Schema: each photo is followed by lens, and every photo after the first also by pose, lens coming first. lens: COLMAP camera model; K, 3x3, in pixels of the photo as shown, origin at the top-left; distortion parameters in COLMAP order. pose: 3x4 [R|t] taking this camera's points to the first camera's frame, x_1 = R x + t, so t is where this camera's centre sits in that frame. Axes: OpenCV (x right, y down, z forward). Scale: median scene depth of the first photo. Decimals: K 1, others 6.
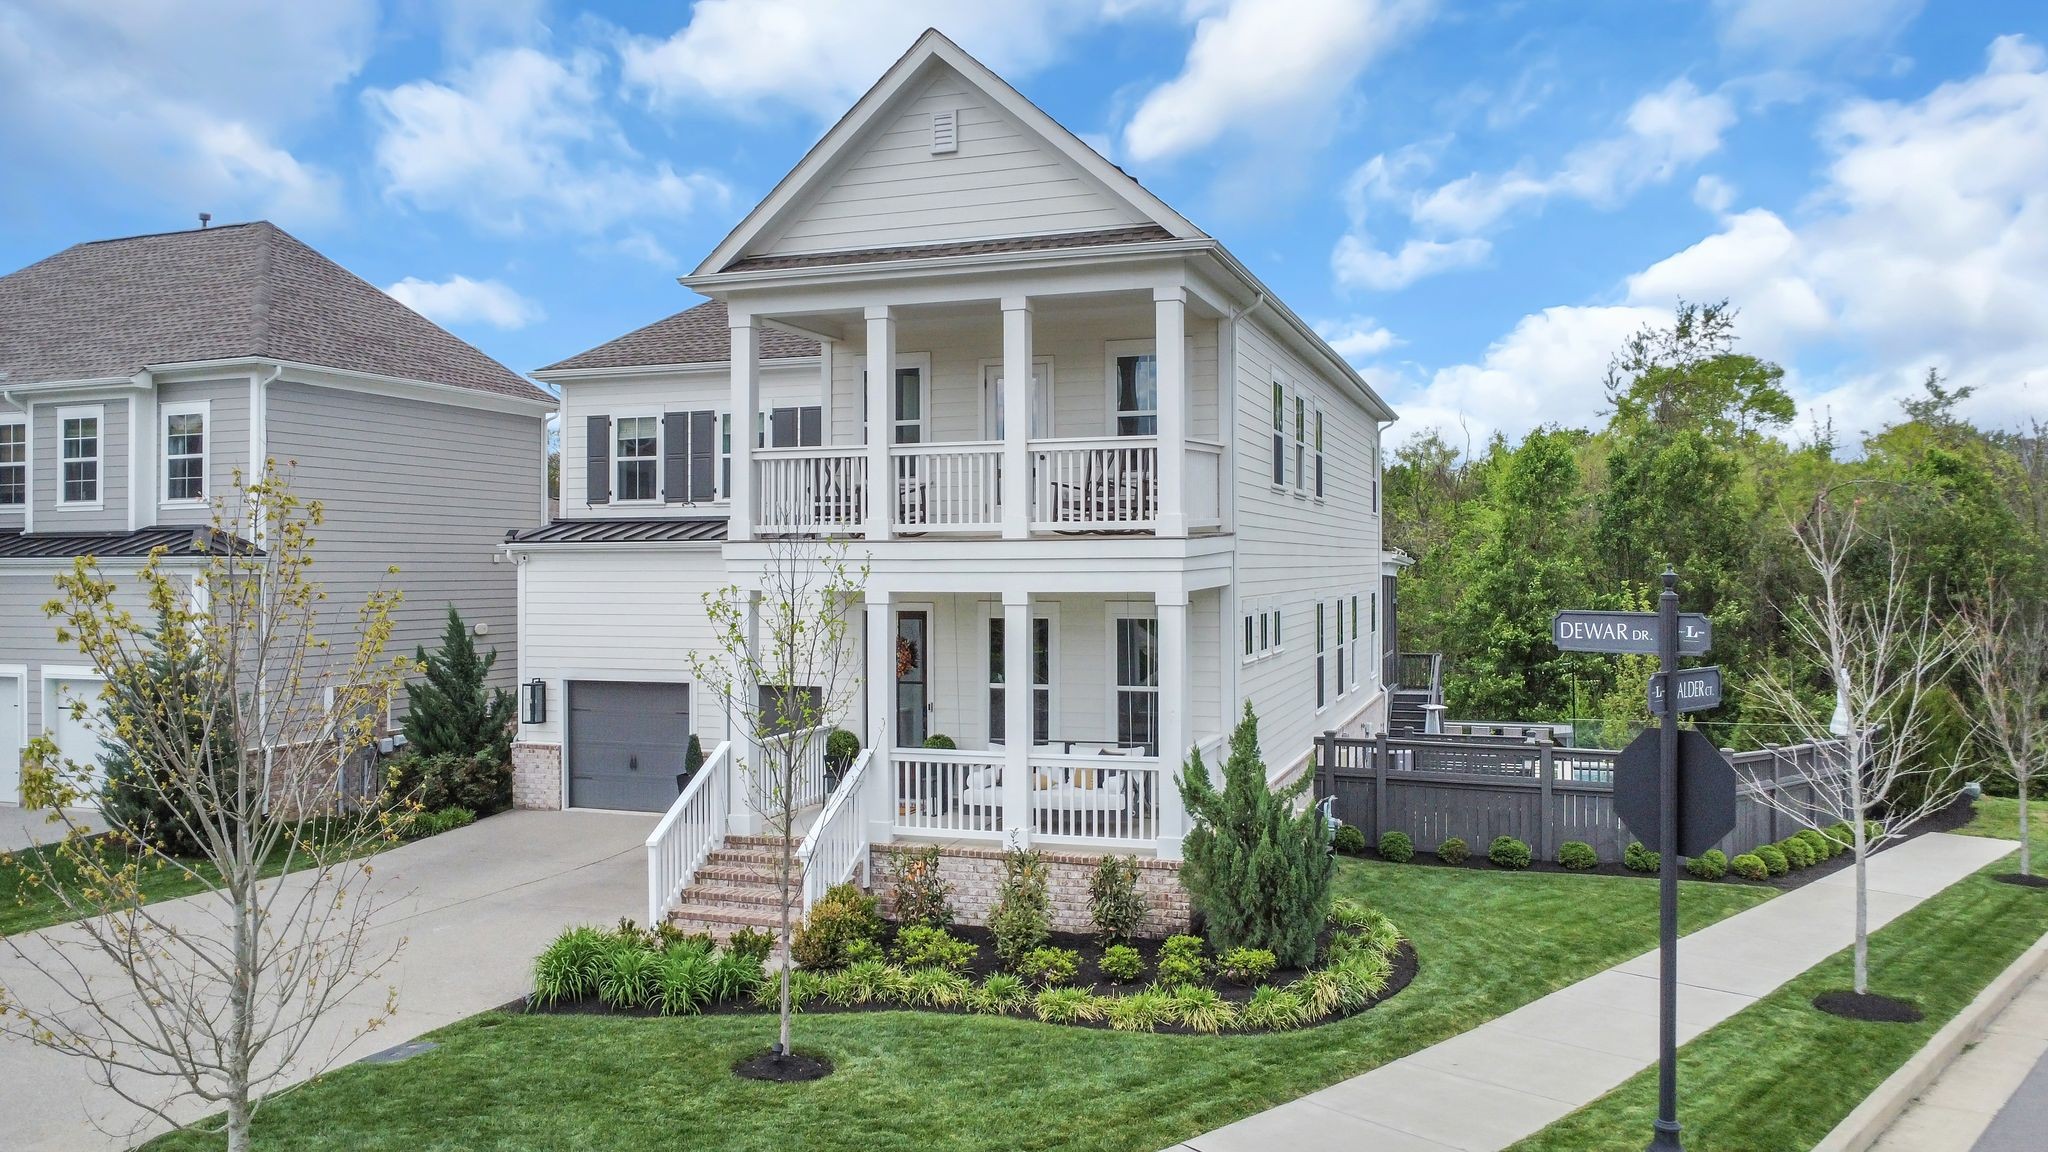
lens RADIAL K [[1600.2, 0, 1024.0], [0, 1600.2, 576.0], [0, 0, 1]] dist [-0.032755, -0.004662]
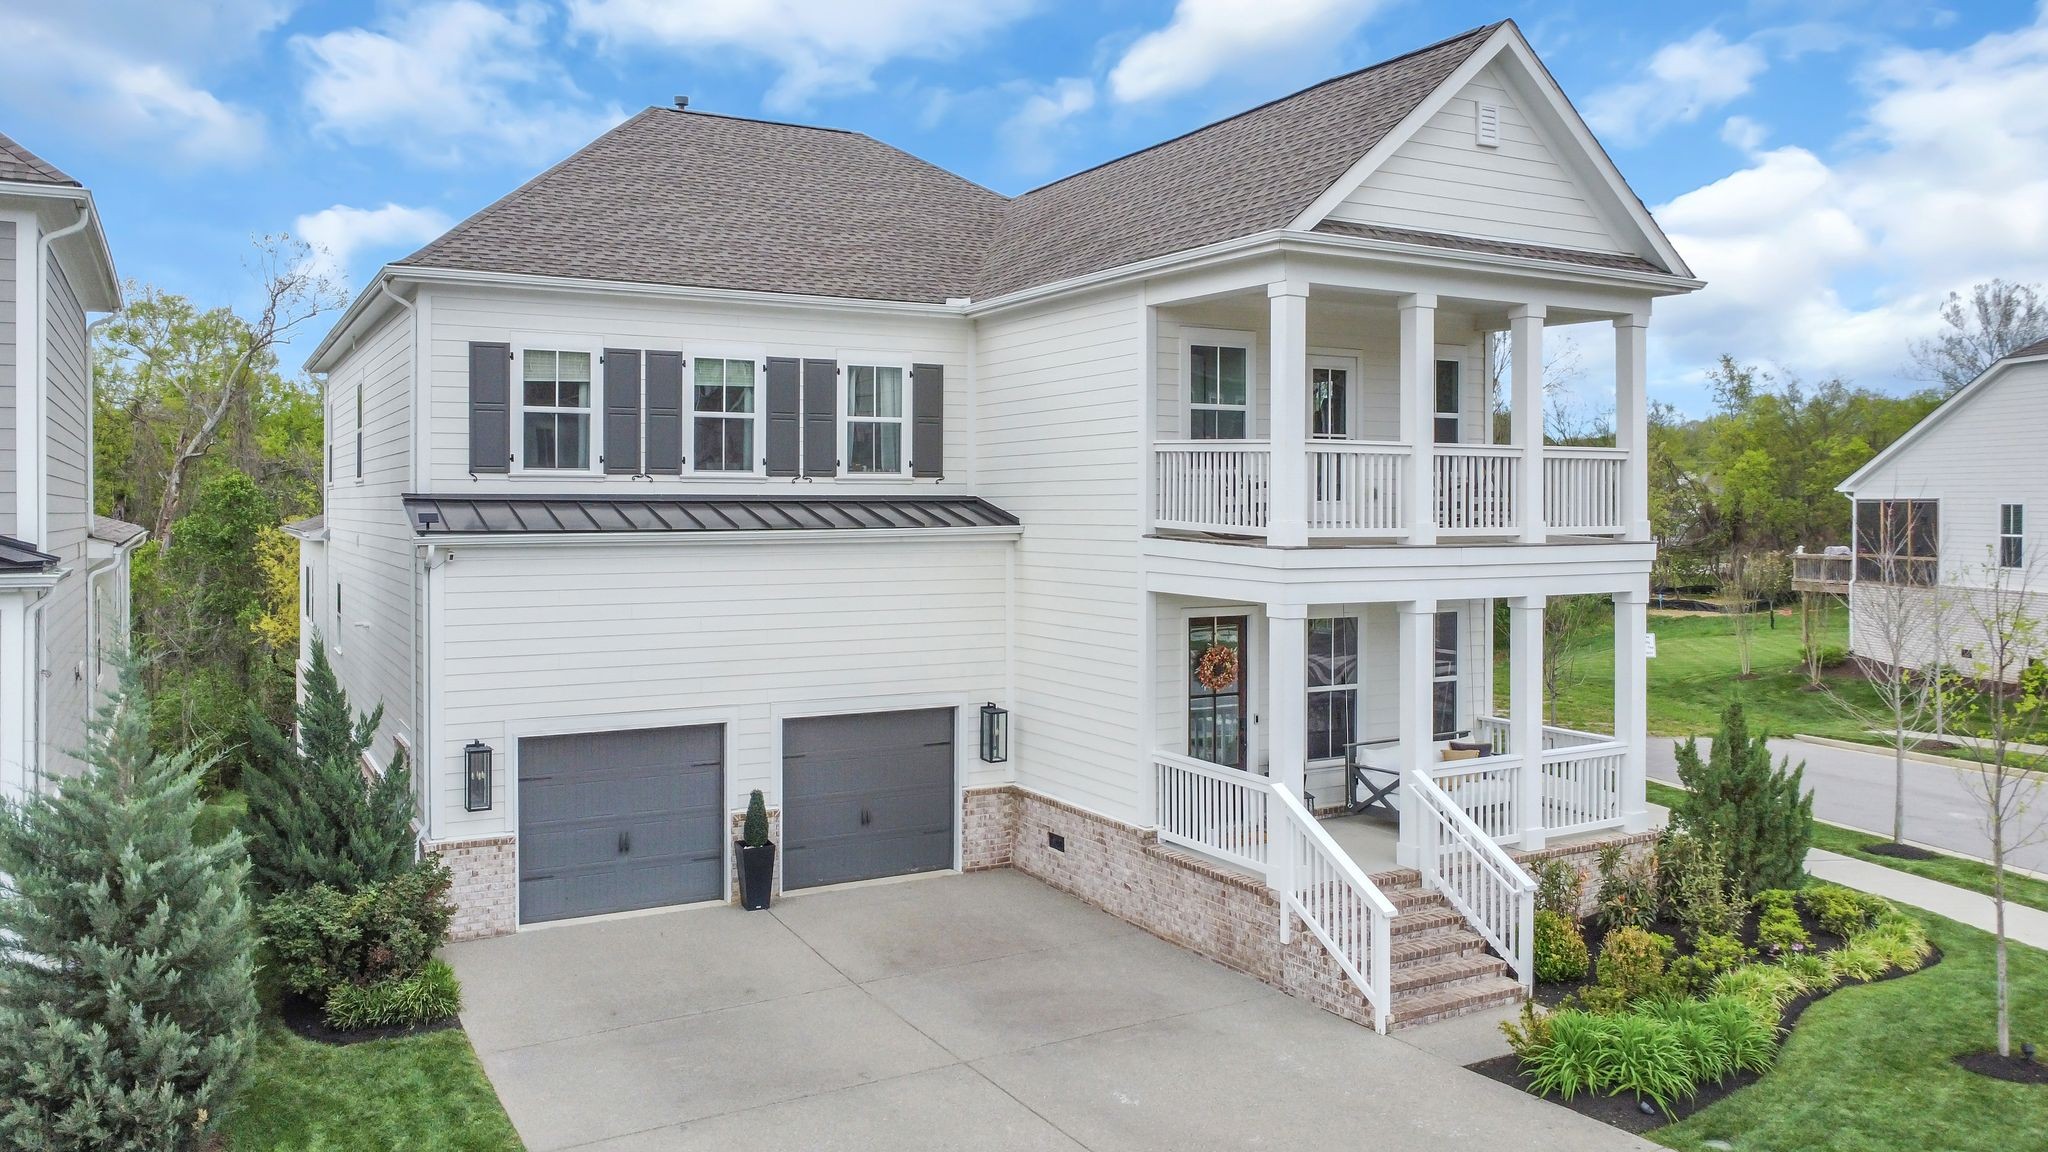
lens RADIAL K [[1515.8, 0, 1017.7], [0, 1515.8, 529.3], [0, 0, 1]] dist [-0.029286, -0.003516]
pose [[0.632296, -0.007022, 0.774695, -0.652431], [0.001175, 0.999966, 0.008105, -0.027477], [-0.774726, -0.004214, 0.632283, 0.443130]]
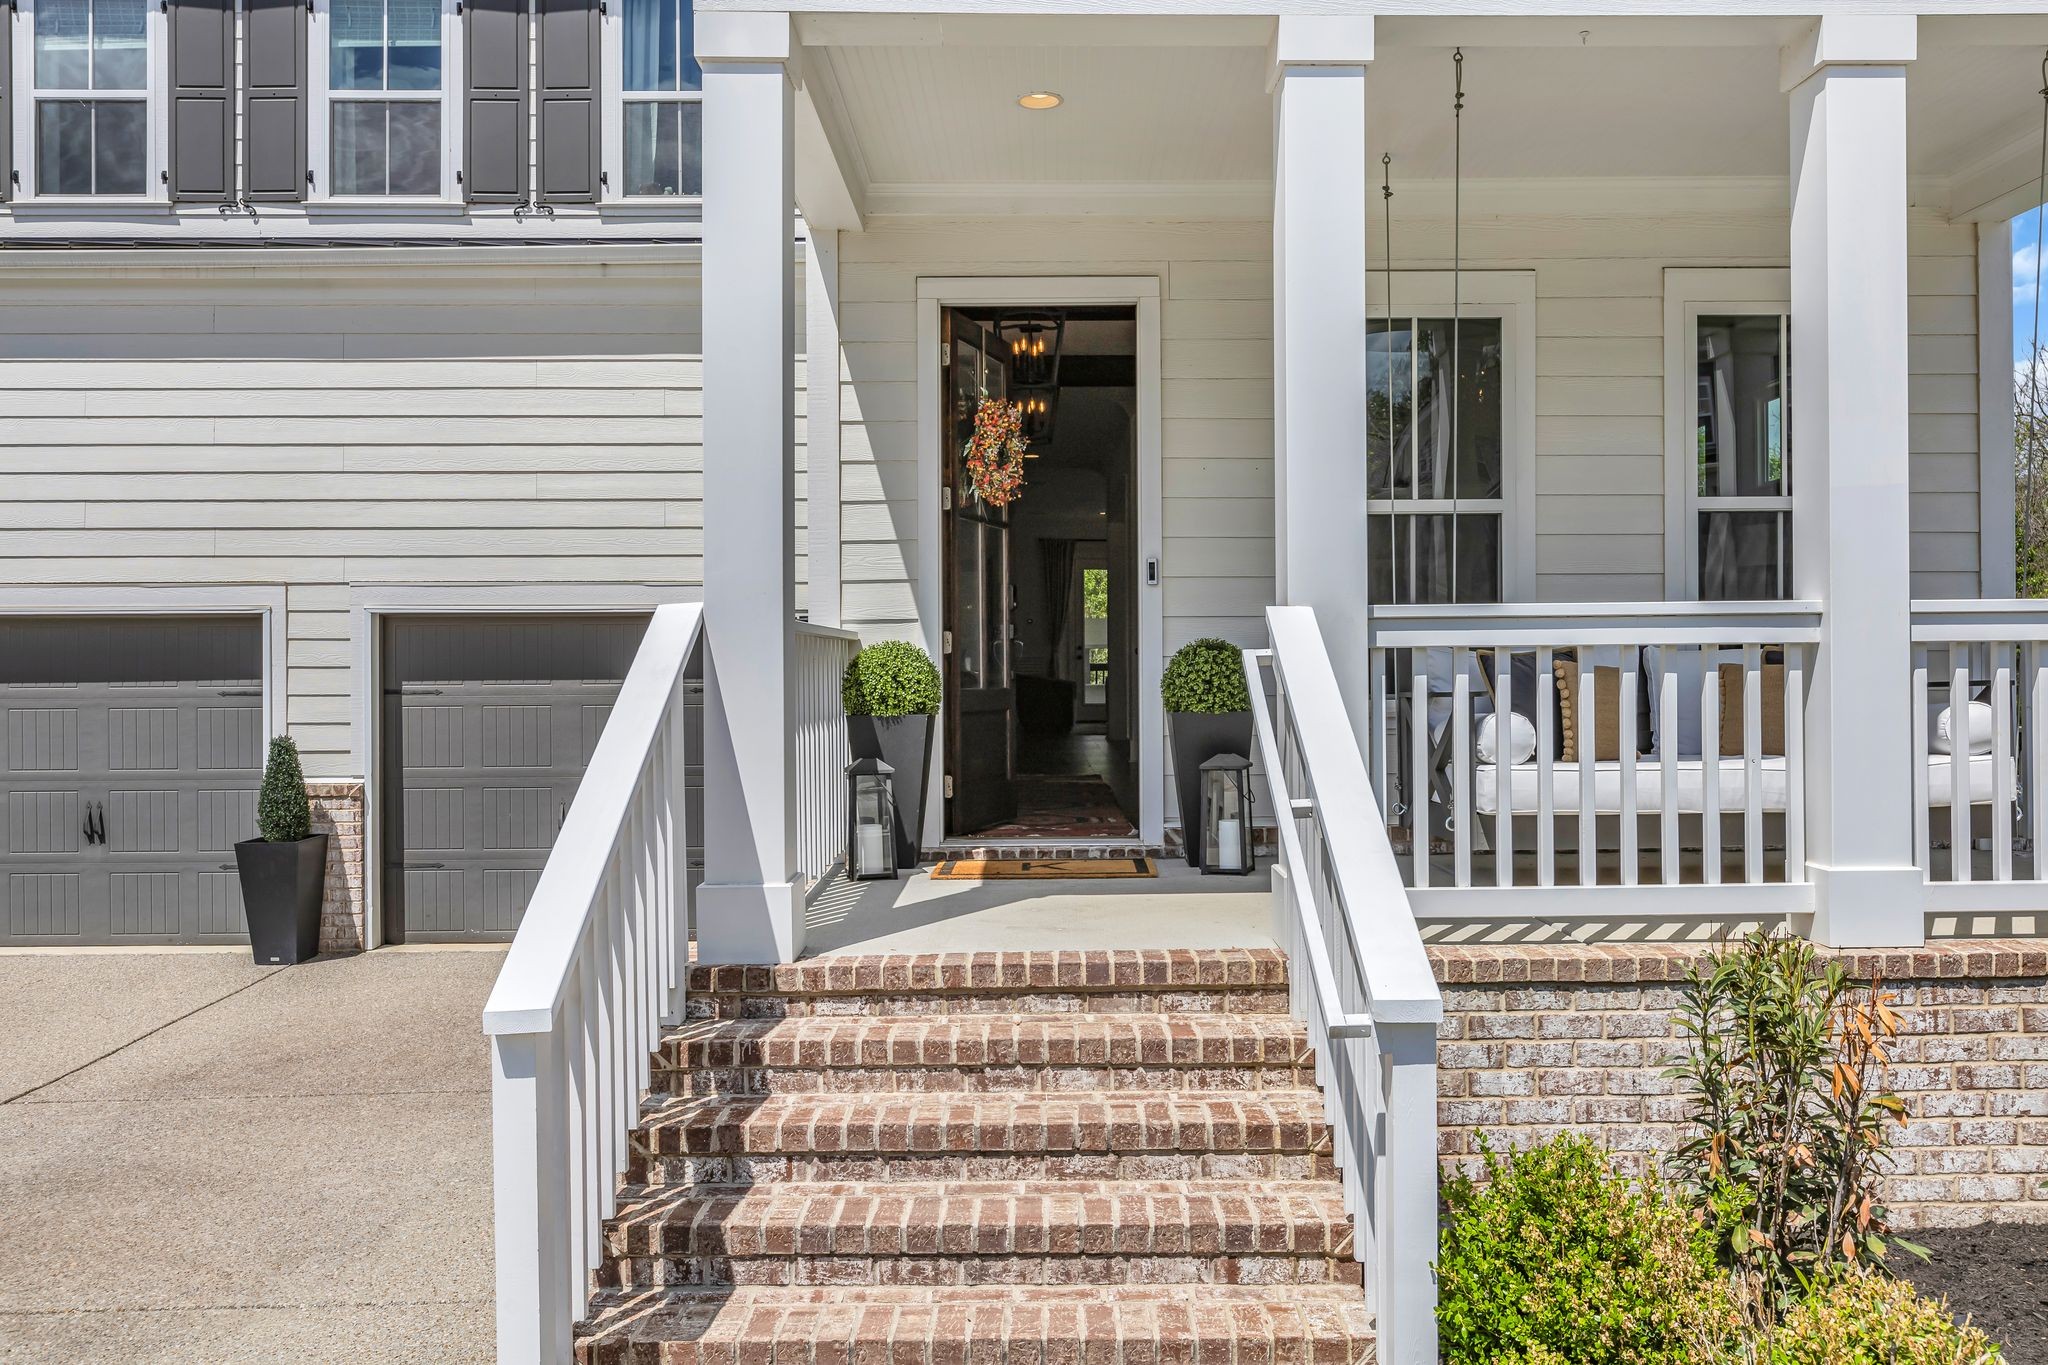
lens RADIAL K [[1594.7, 0, 1106.3], [0, 1594.7, 688.7], [0, 0, 1]] dist [0.003411, 0.002486]
pose [[0.927976, 0.000181, 0.372639, -0.158805], [0.003461, 0.999953, -0.009103, 0.087954], [-0.372623, 0.009737, 0.927932, 0.540853]]
